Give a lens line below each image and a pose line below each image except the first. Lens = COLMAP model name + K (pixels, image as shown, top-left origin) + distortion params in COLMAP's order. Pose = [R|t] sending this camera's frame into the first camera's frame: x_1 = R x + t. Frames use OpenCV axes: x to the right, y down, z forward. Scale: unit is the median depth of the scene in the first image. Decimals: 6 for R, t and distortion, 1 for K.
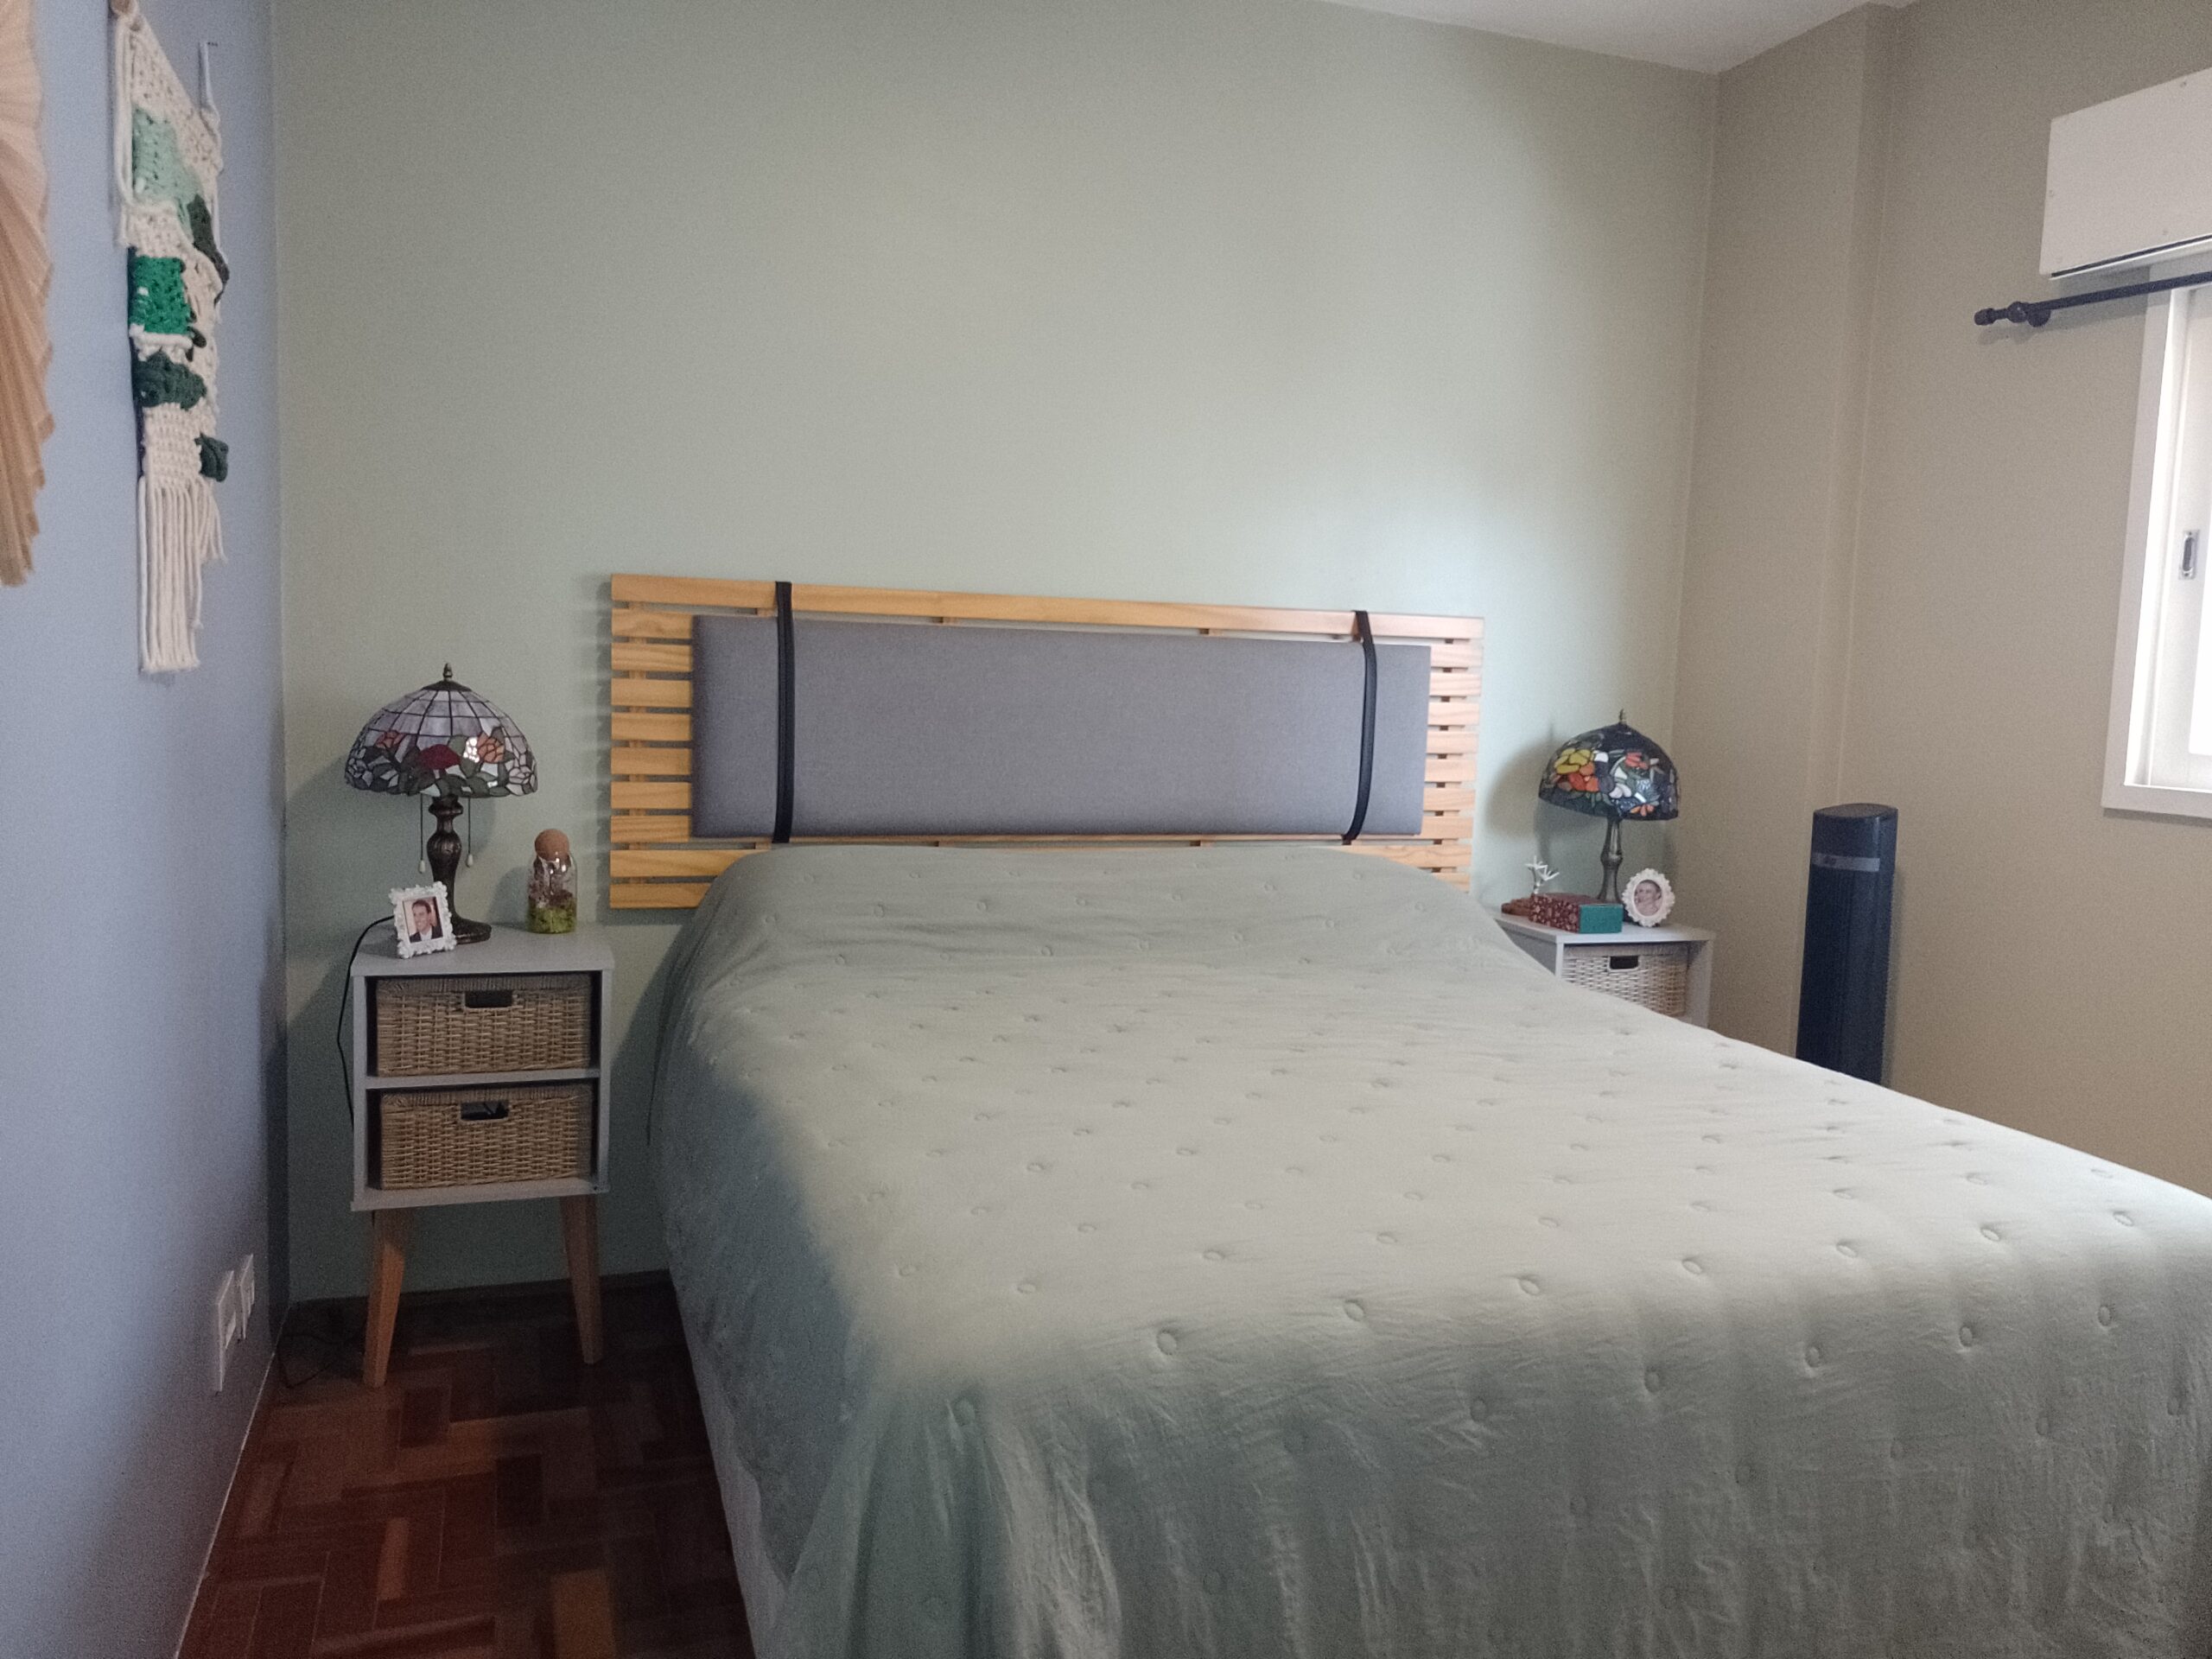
lens RADIAL K [[1650.7, 0, 1143.3], [0, 1650.7, 825.1], [0, 0, 1]] dist [0.040718, -0.051436]
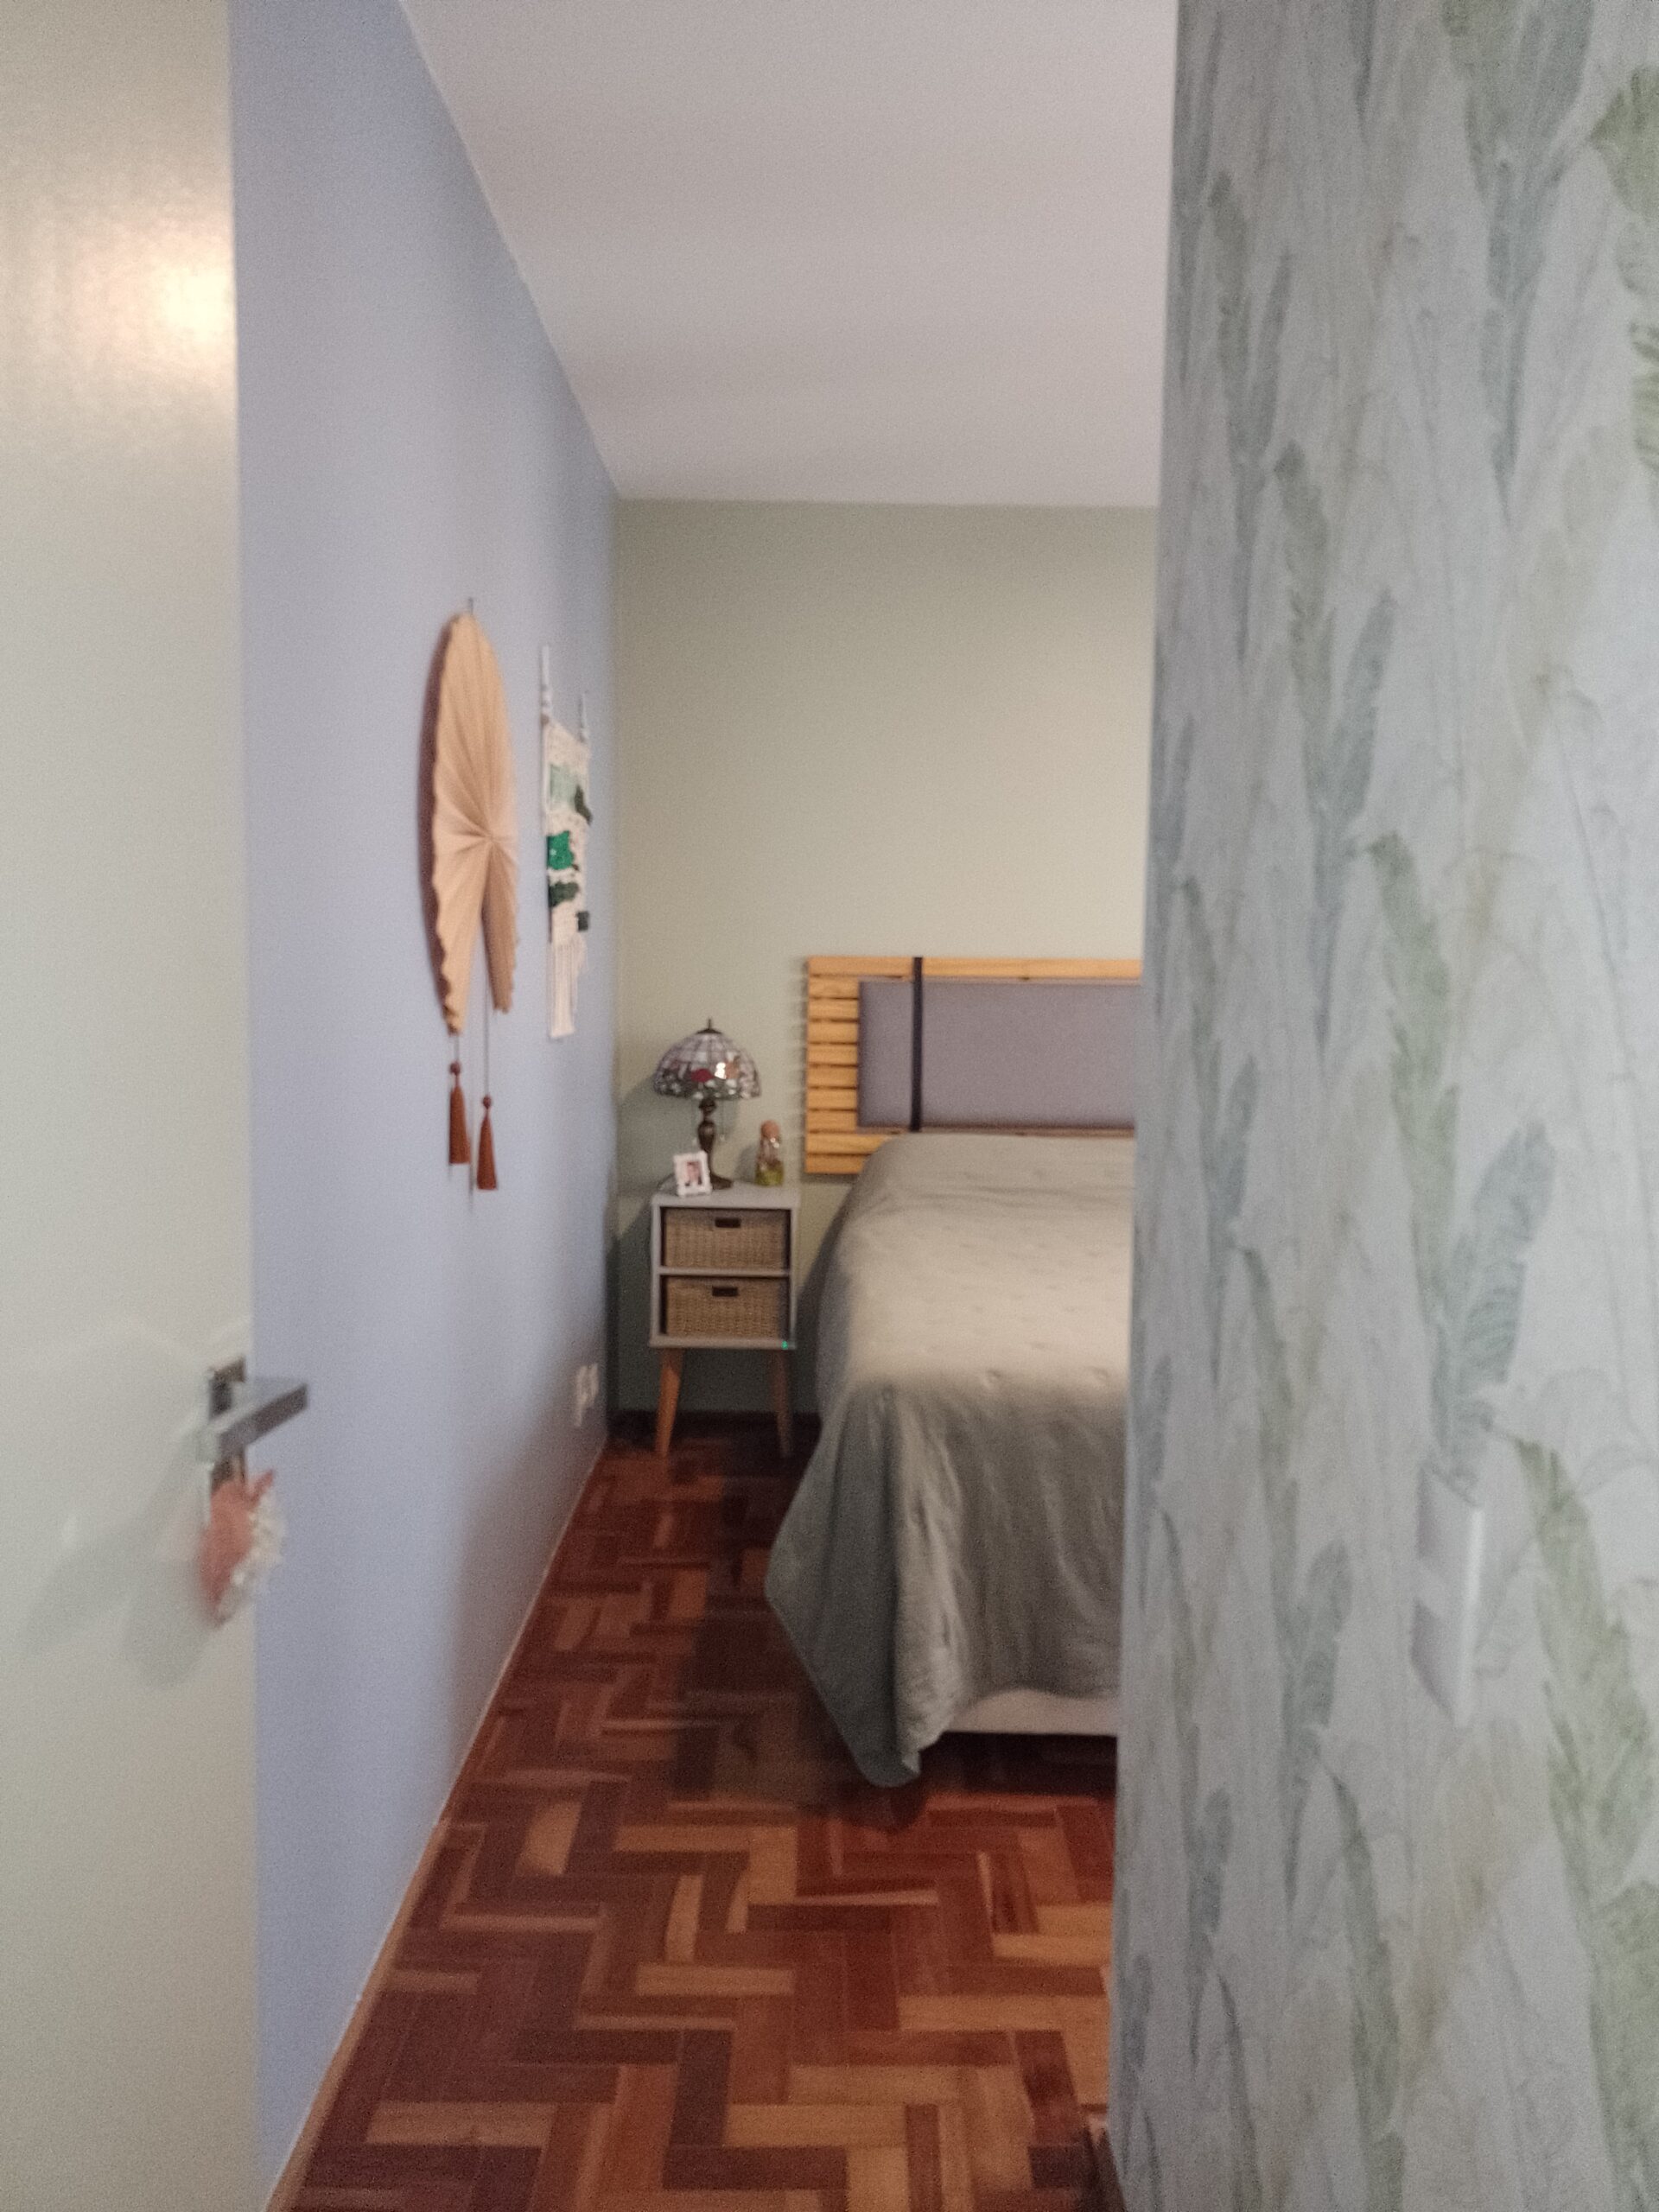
lens RADIAL K [[1650.7, 0, 837.8], [0, 1650.7, 1103.1], [0, 0, 1]] dist [0.040718, -0.051436]
pose [[0.935711, 0.009667, -0.352635, 0.276960], [-0.014392, 0.999838, -0.010781, 0.002565], [0.352474, 0.015163, 0.935699, -0.480403]]
